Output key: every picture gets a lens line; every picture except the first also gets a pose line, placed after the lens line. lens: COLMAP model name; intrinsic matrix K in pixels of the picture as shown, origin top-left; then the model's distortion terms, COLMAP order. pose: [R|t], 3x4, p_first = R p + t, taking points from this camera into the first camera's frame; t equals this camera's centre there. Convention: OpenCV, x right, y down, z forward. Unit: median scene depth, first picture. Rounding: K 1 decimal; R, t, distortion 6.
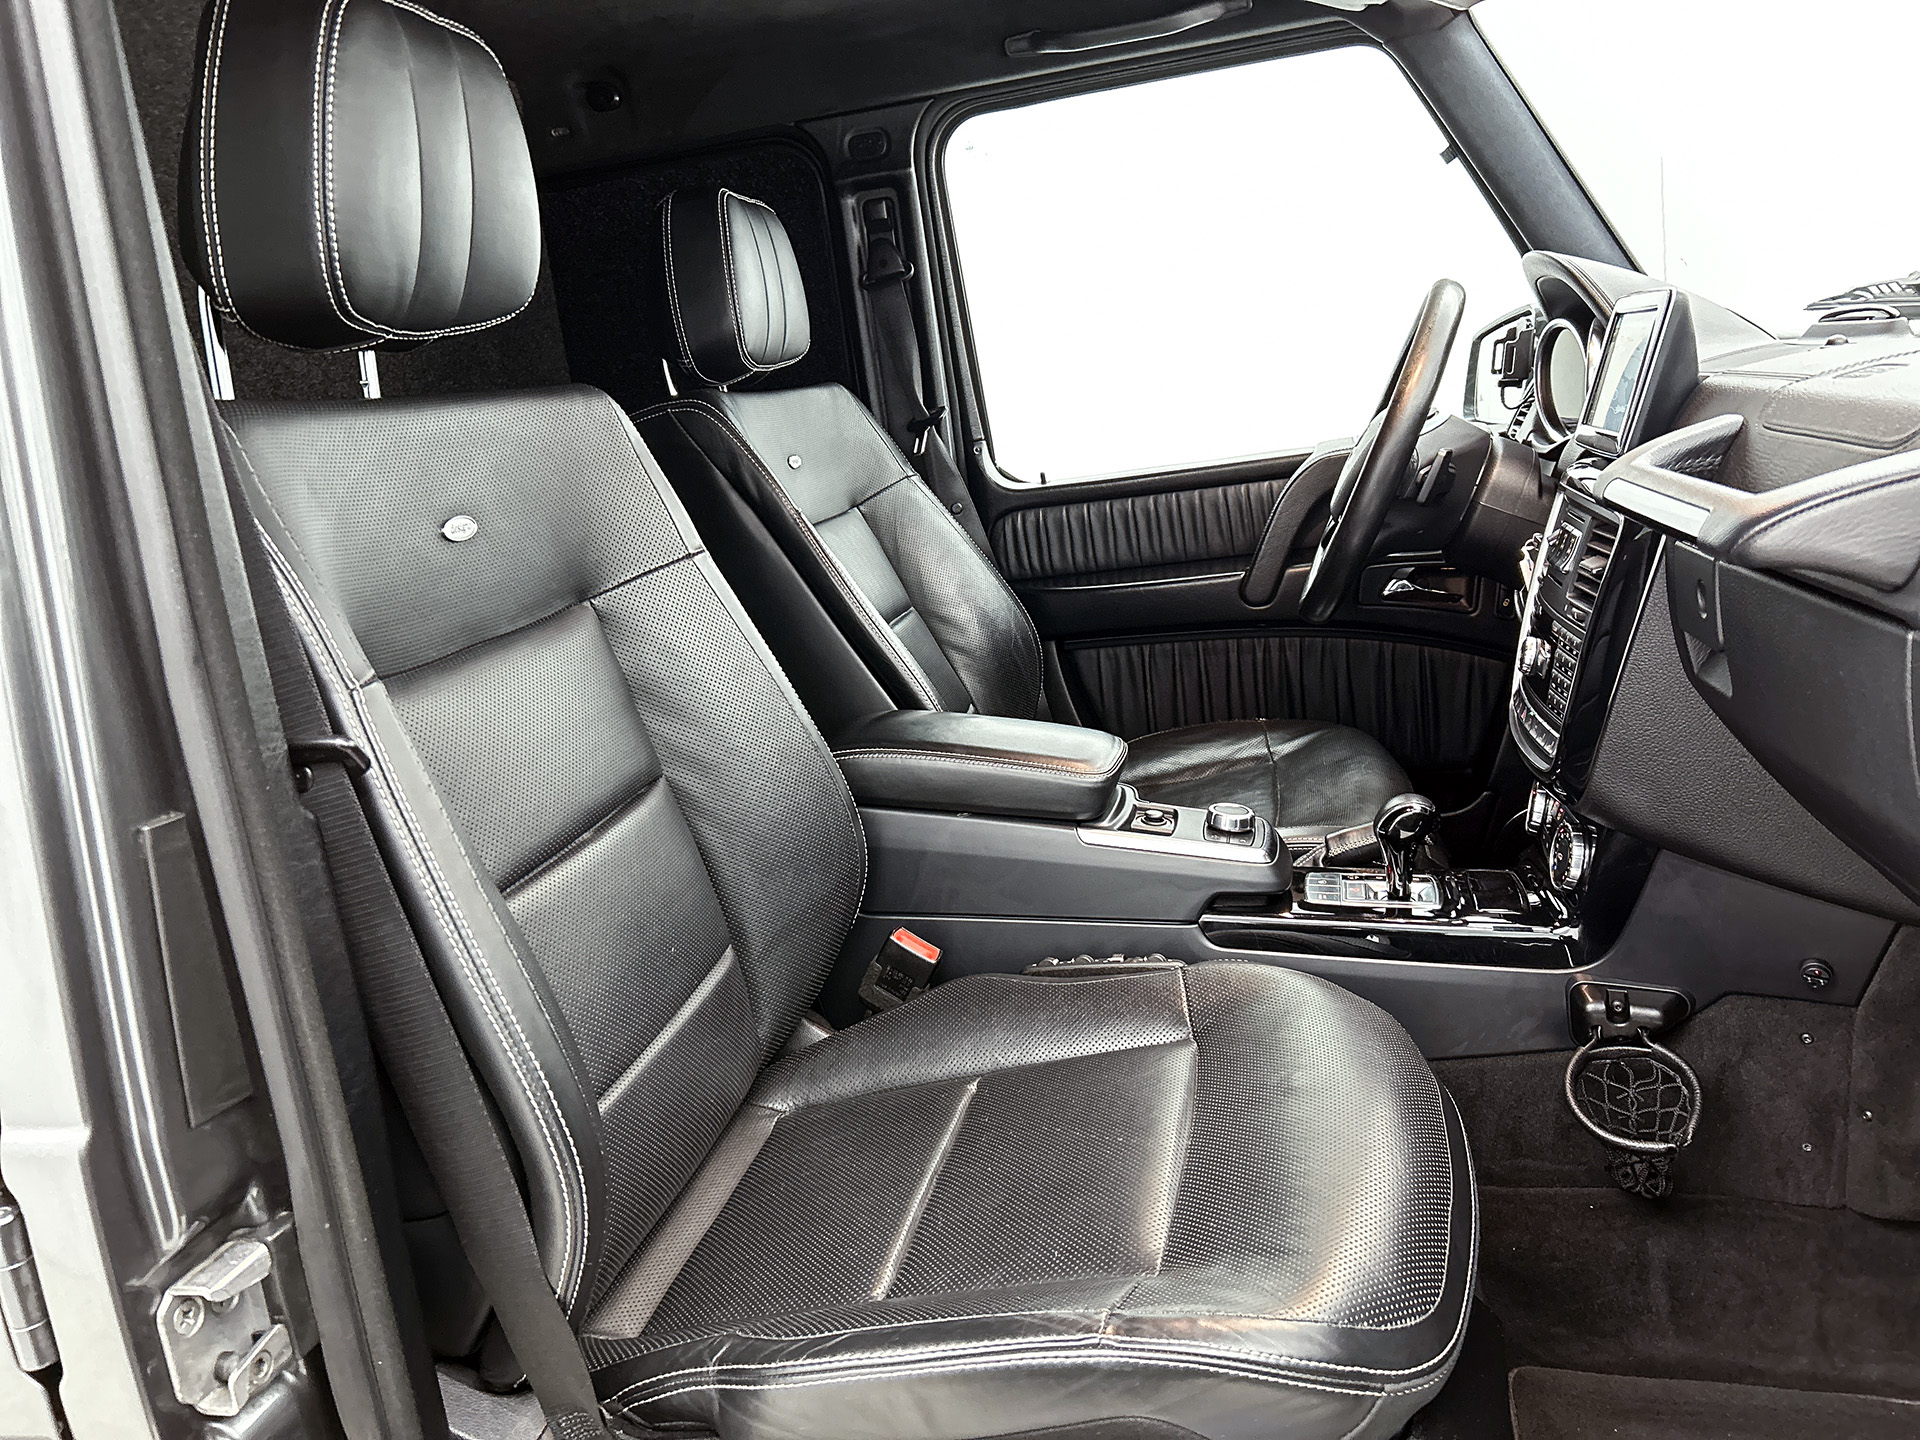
lens RADIAL K [[1507.0, 0, 980.8], [0, 1507.0, 698.3], [0, 0, 1]] dist [0.040109, -0.058419]
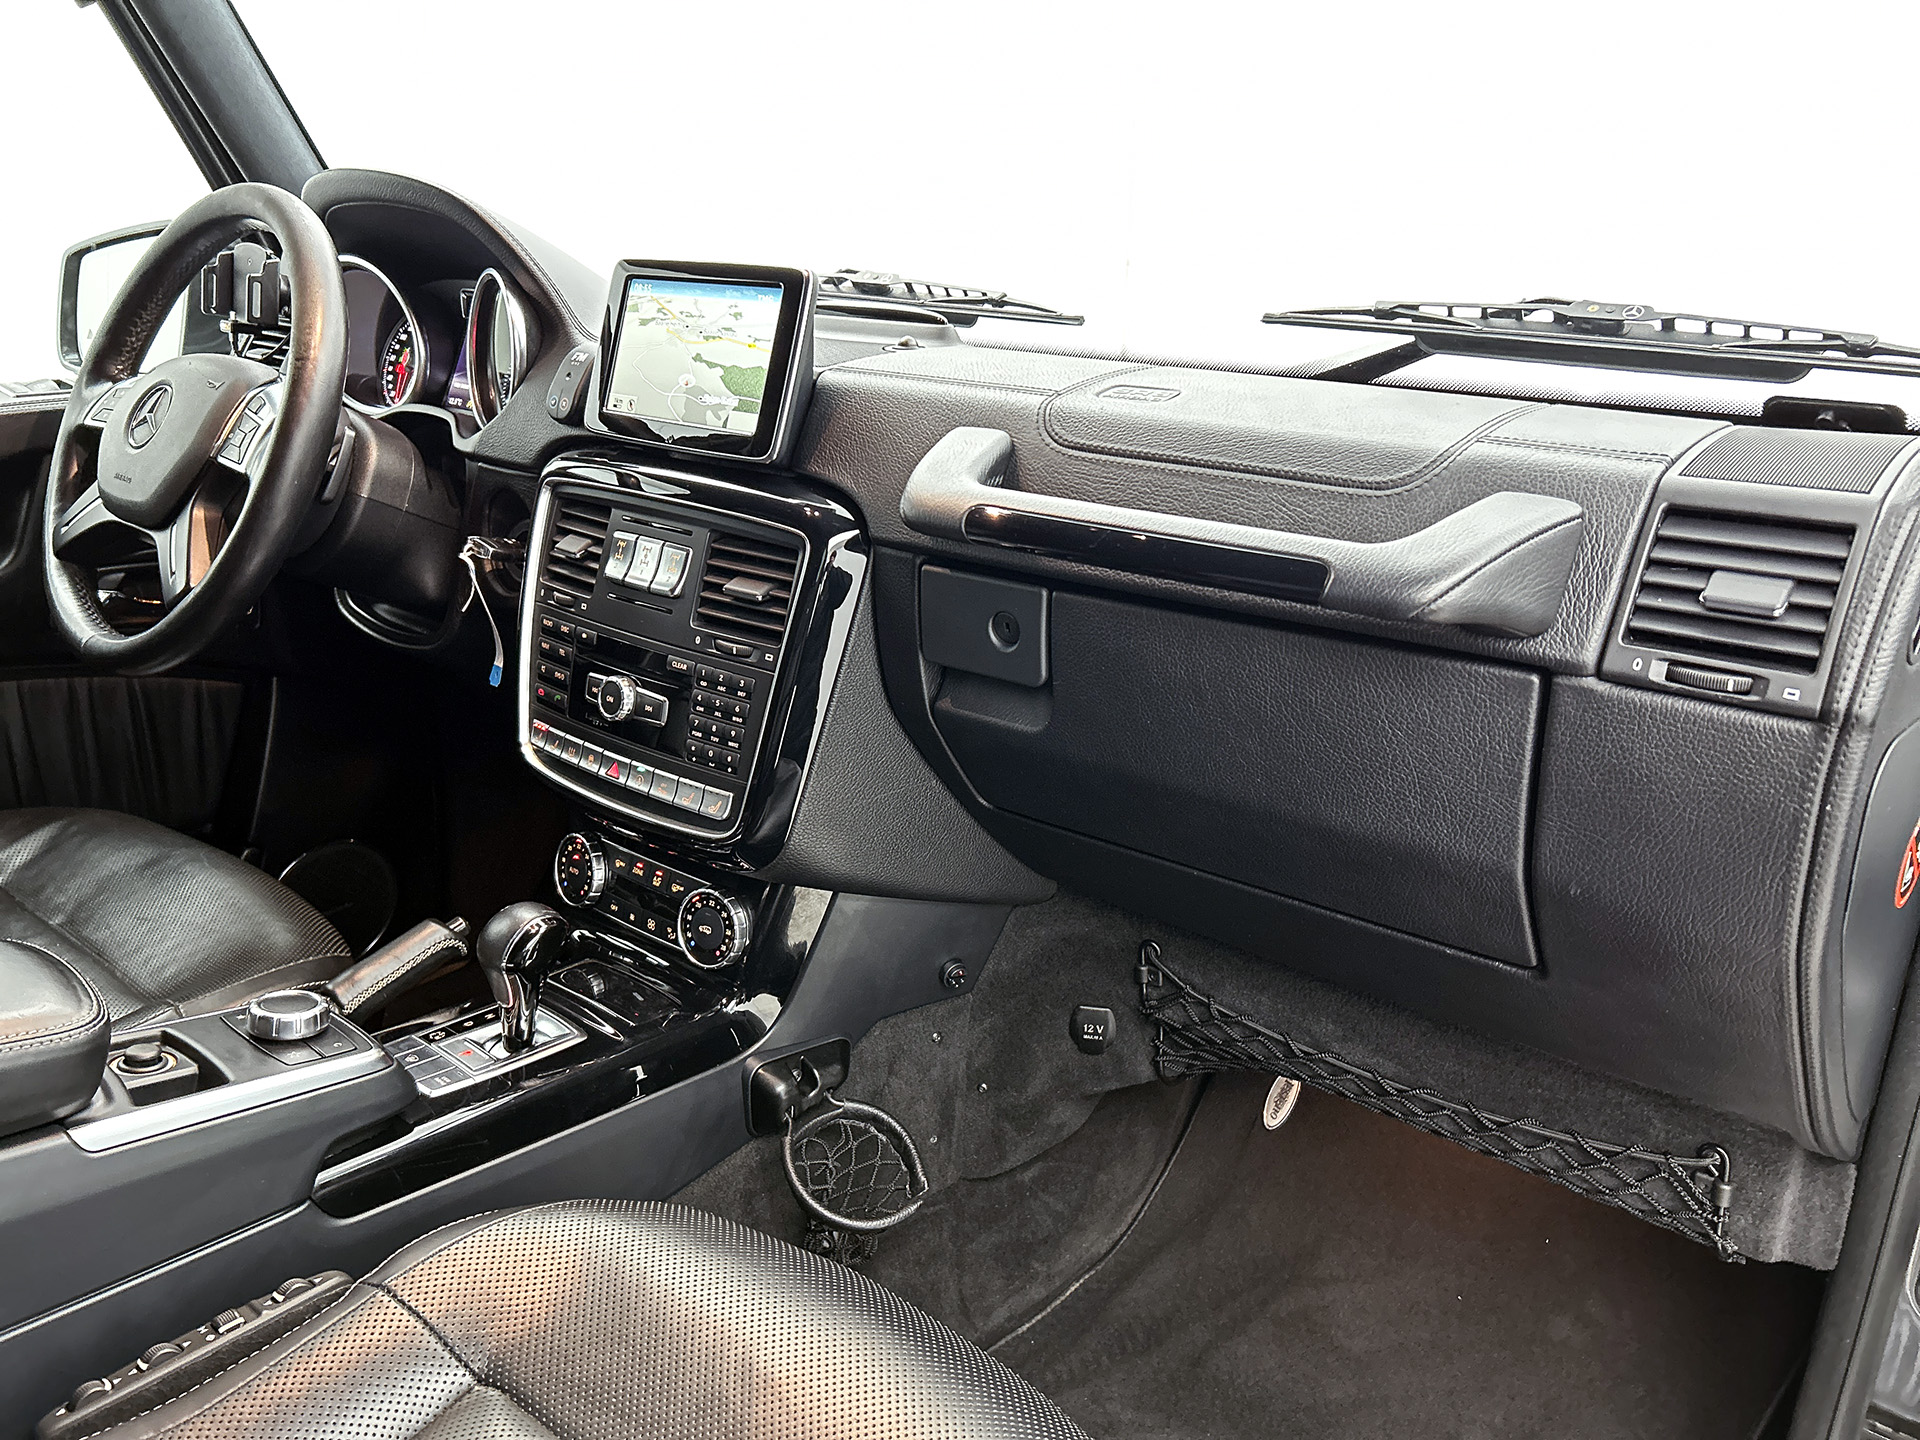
lens RADIAL K [[1467.9, 0, 968.2], [0, 1467.9, 701.3], [0, 0, 1]] dist [0.046295, -0.001298]
pose [[0.465510, -0.157738, 0.870873, -0.243877], [0.110136, 0.986665, 0.119840, -0.103322], [-0.878163, 0.040128, 0.476675, 0.460218]]
